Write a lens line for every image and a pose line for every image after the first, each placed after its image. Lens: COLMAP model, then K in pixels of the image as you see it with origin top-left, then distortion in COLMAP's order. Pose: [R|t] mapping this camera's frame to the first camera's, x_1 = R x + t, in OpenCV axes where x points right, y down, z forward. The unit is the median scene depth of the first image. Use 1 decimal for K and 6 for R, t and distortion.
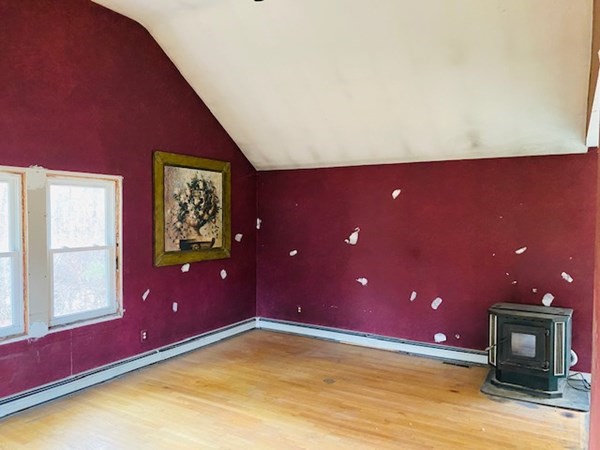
lens RADIAL K [[458.9, 0, 296.4], [0, 458.9, 220.5], [0, 0, 1]] dist [0.004303, -0.001269]
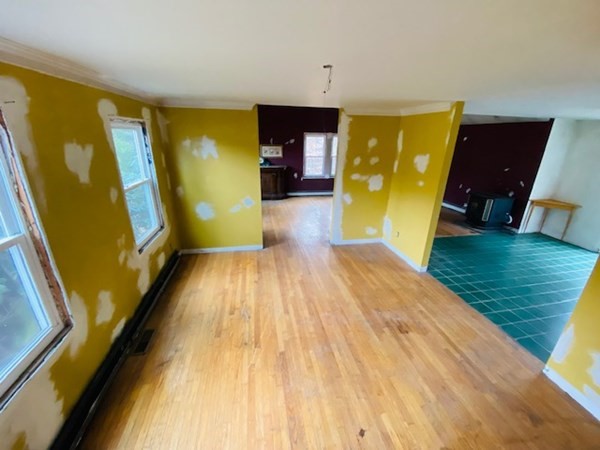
lens RADIAL K [[242.2, 0, 299.5], [0, 242.2, 226.5], [0, 0, 1]] dist [0.035368, -0.030634]
pose [[0.660863, 0.262674, -0.703038, 0.866453], [-0.021850, 0.943088, 0.331824, -0.049565], [0.750189, -0.203929, 0.628991, -0.588725]]
